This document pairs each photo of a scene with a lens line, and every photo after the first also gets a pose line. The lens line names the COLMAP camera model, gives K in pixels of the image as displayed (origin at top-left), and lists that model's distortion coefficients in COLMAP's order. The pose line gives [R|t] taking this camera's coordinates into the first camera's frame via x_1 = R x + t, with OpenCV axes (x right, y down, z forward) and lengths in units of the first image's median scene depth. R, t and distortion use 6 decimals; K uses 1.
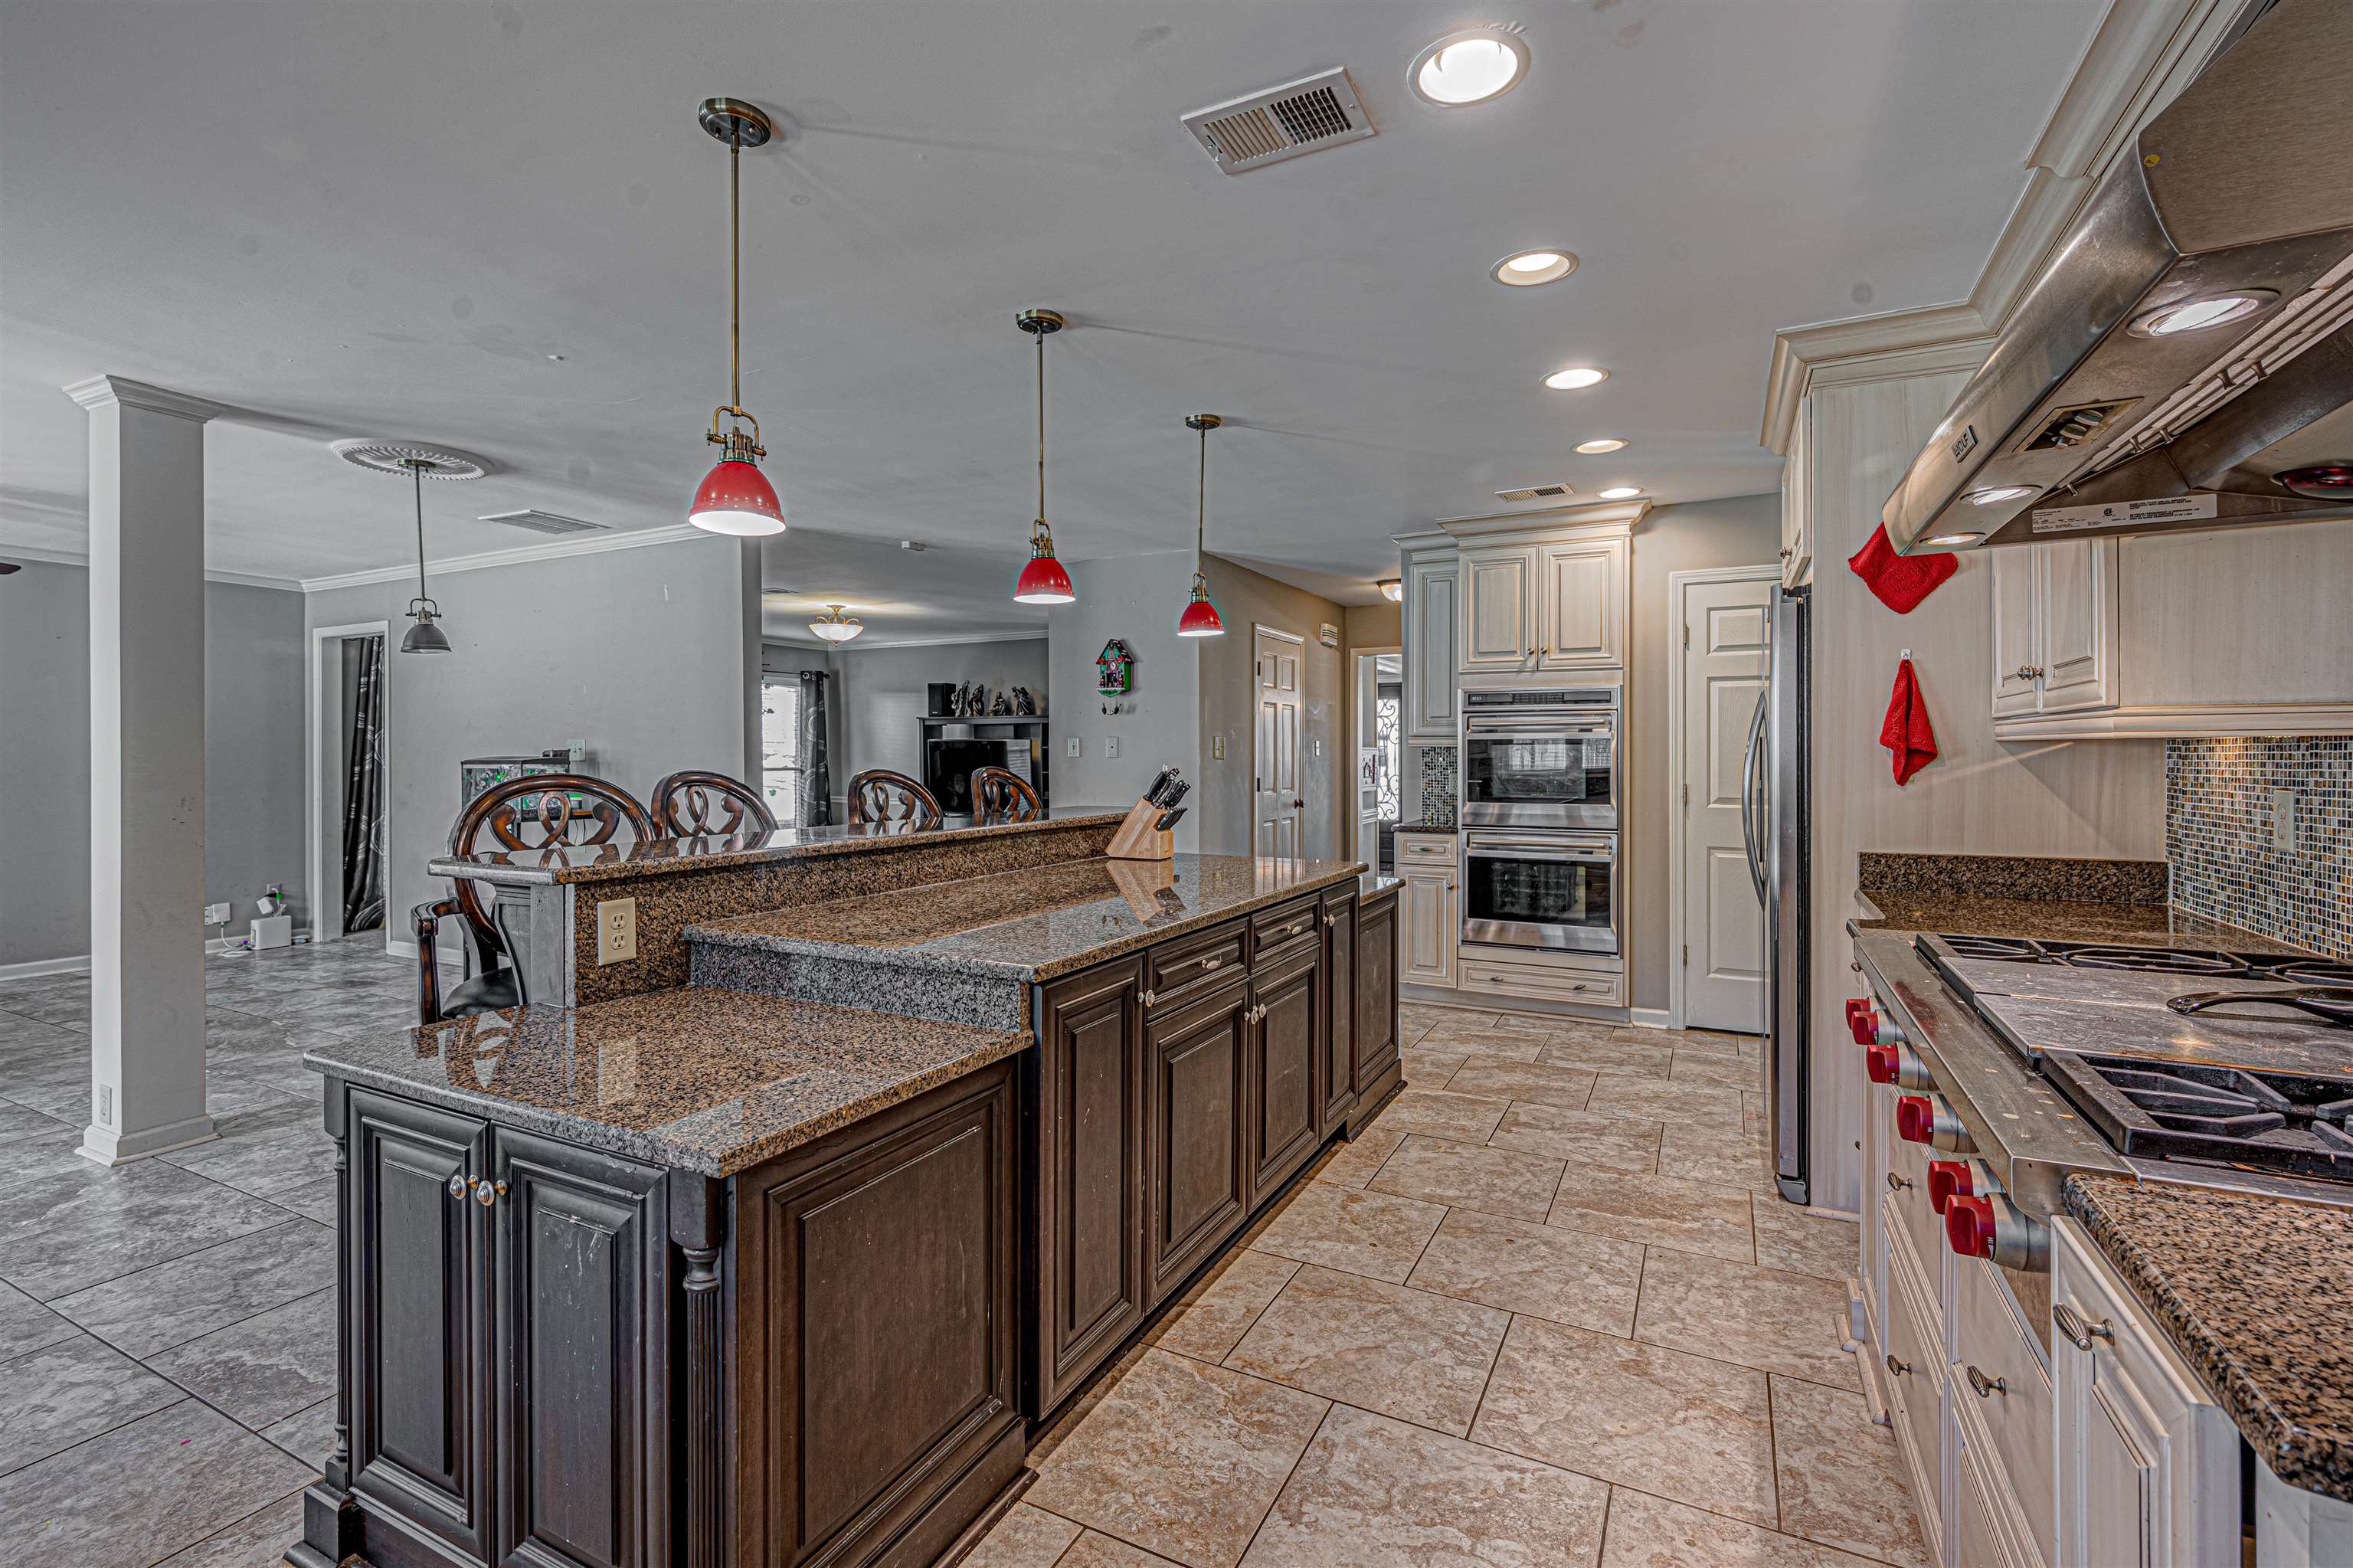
lens RADIAL K [[1046.4, 0, 1183.3], [0, 1046.4, 754.5], [0, 0, 1]] dist [-0.001611, 0.000248]
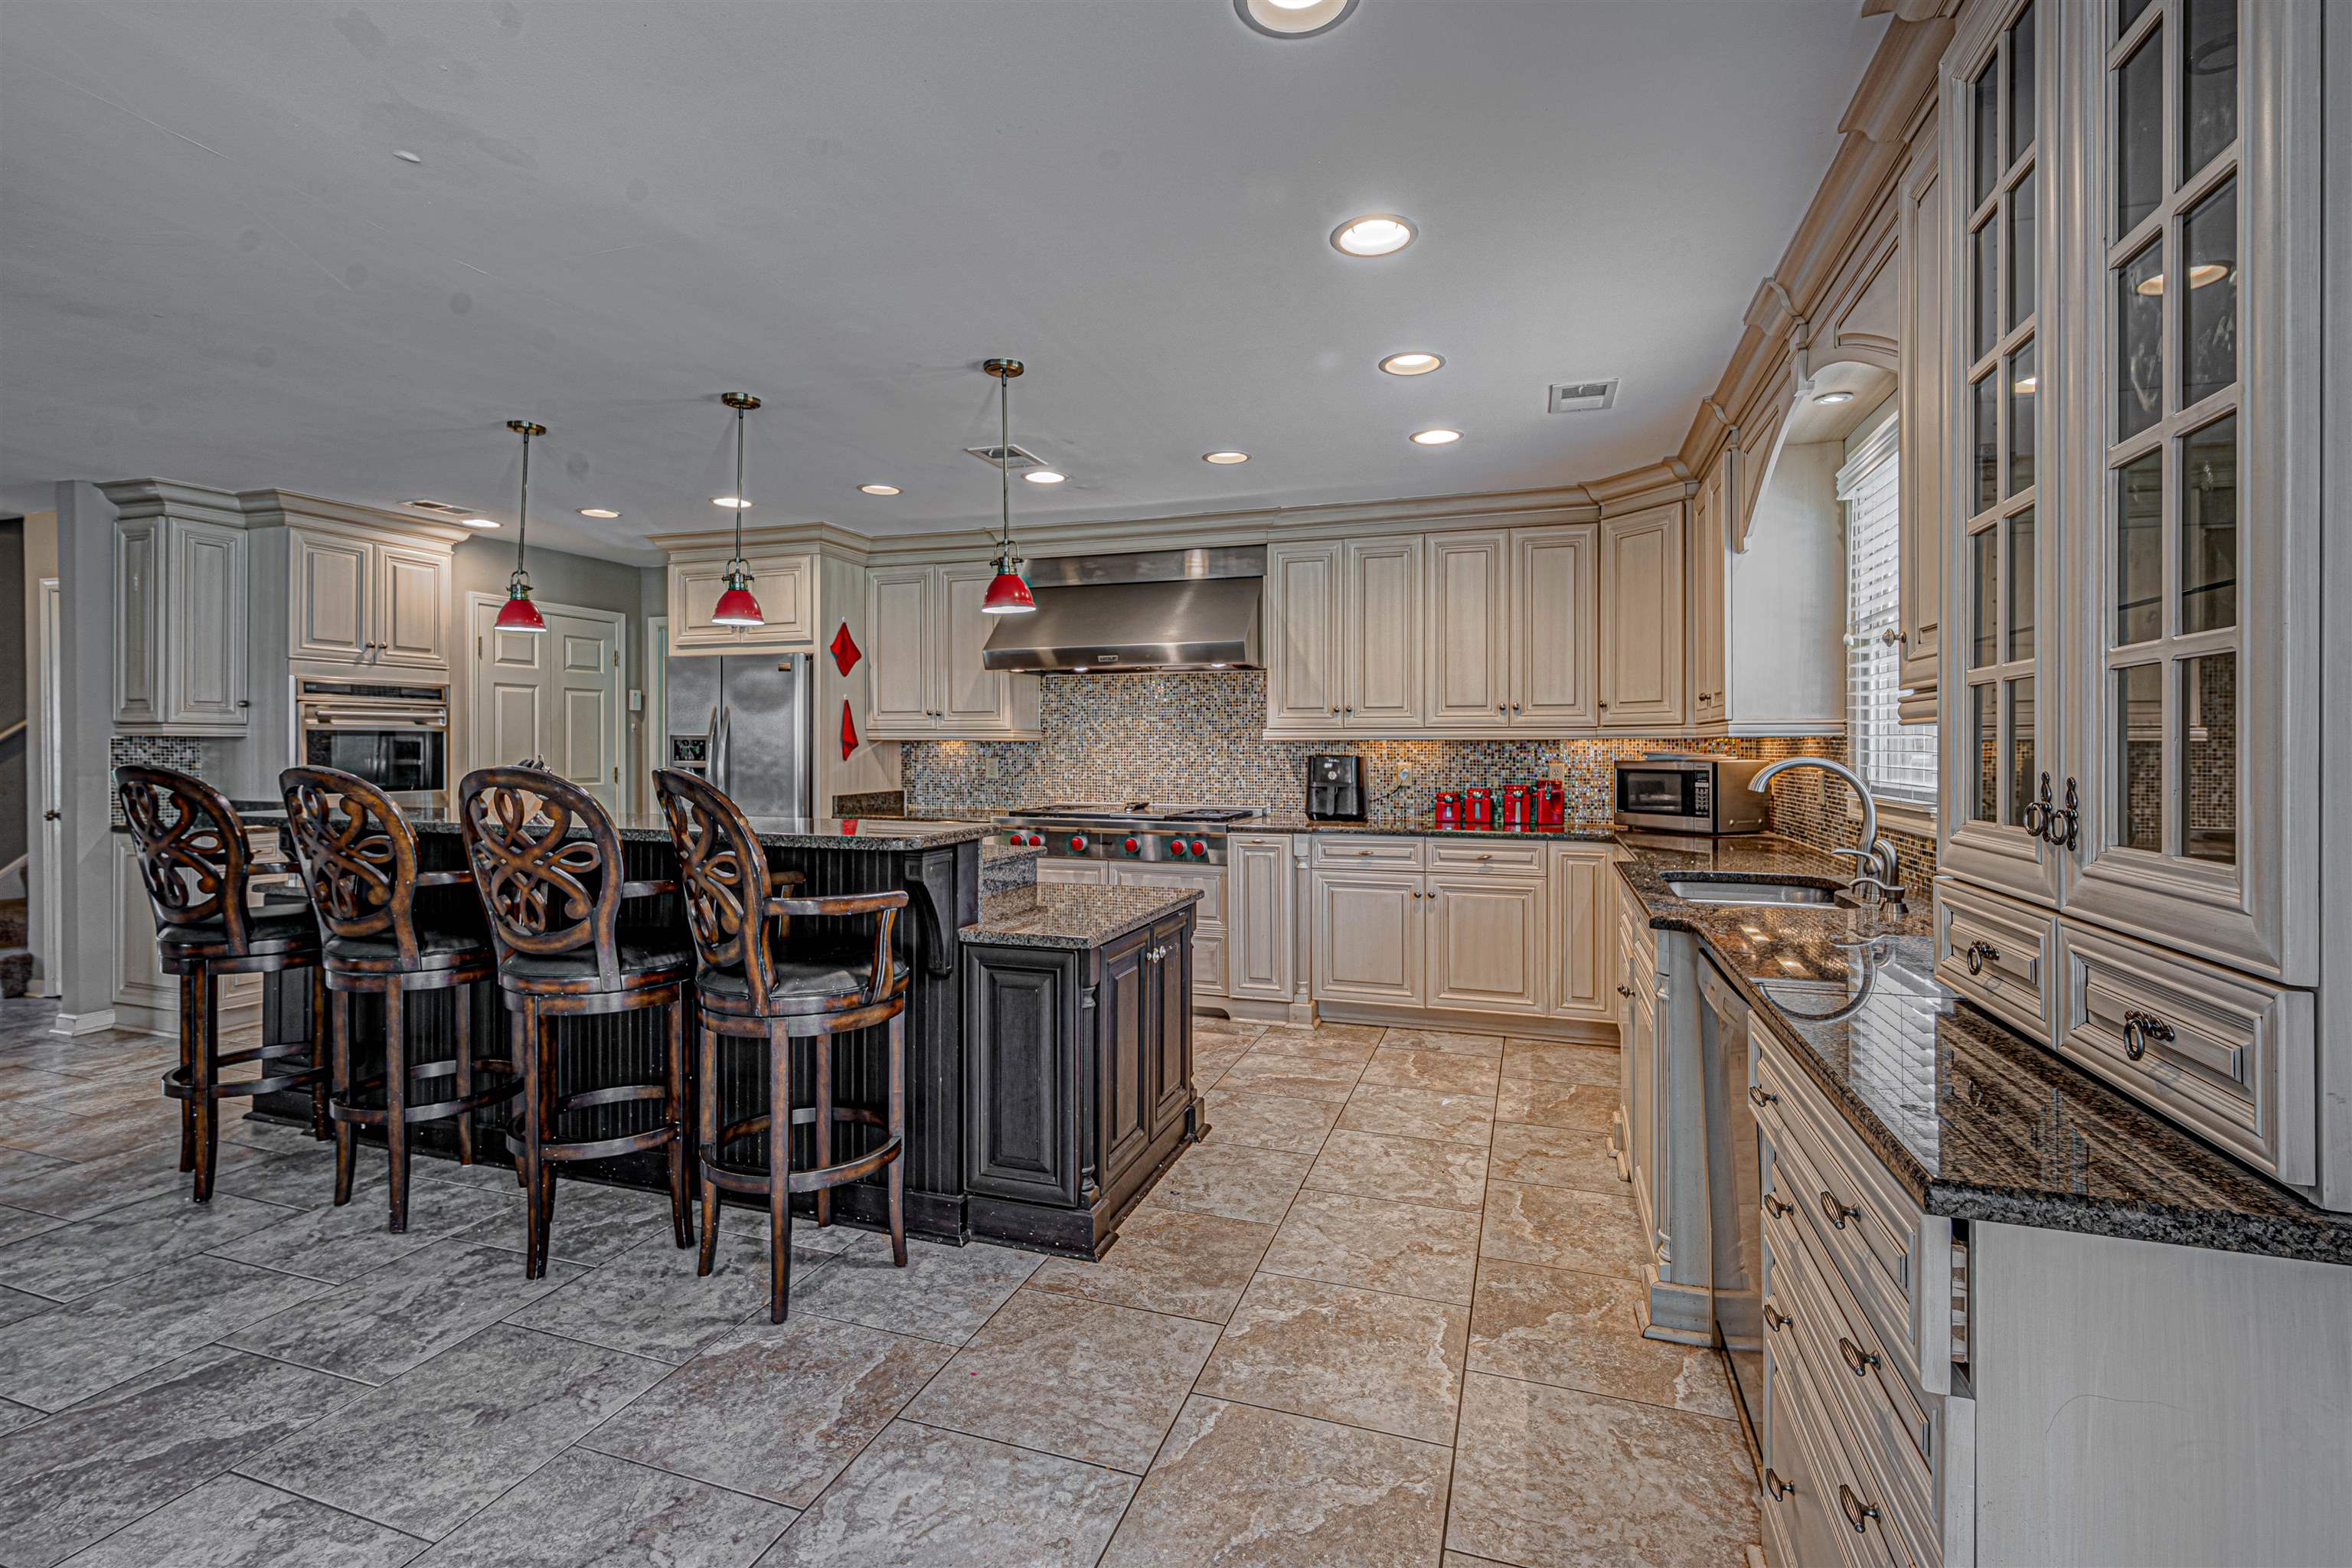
lens RADIAL K [[1046.0, 0, 1182.8], [0, 1046.0, 754.5], [0, 0, 1]] dist [-0.001611, 0.000248]
pose [[-0.147732, -0.009136, 0.988985, -1.465217], [-0.001757, 0.999958, 0.008975, -0.003119], [-0.989026, -0.000412, -0.147741, 0.667733]]
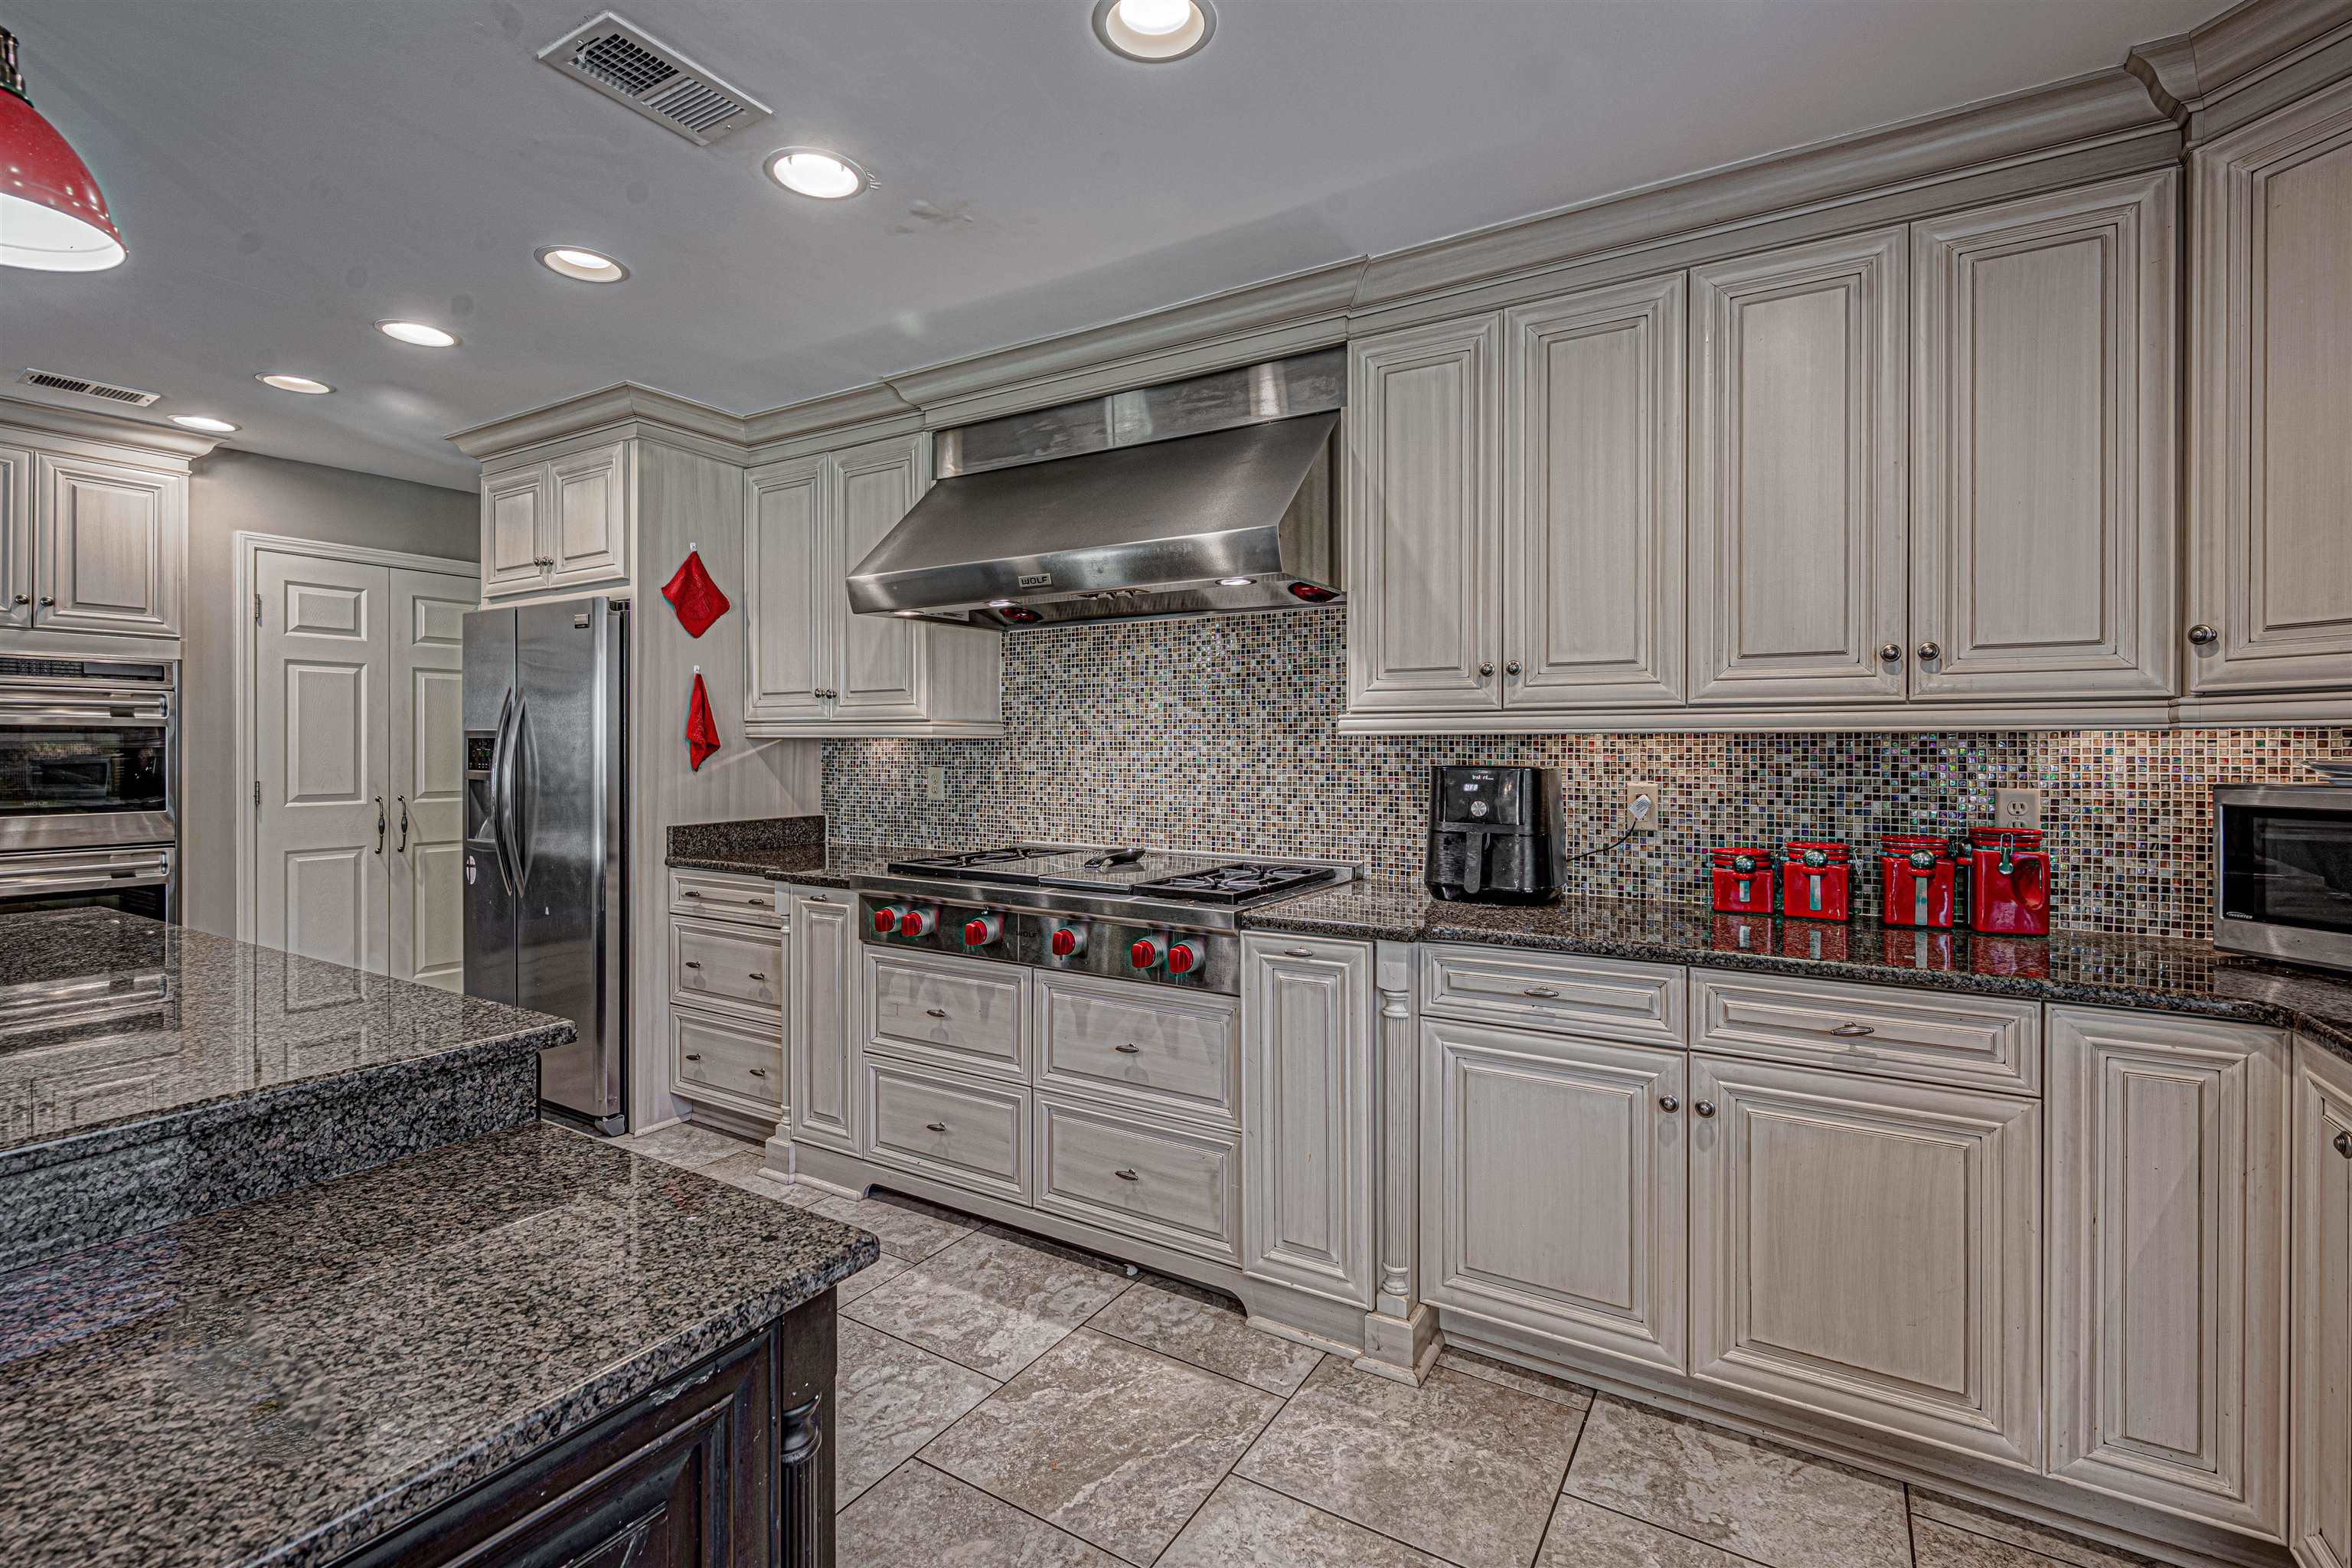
lens RADIAL K [[1046.0, 0, 1182.8], [0, 1046.0, 754.5], [0, 0, 1]] dist [-0.001611, 0.000248]
pose [[0.072206, -0.007053, 0.997365, -0.569600], [-0.001789, 0.999972, 0.007201, -0.001785], [-0.997388, -0.002304, 0.072191, 0.316379]]
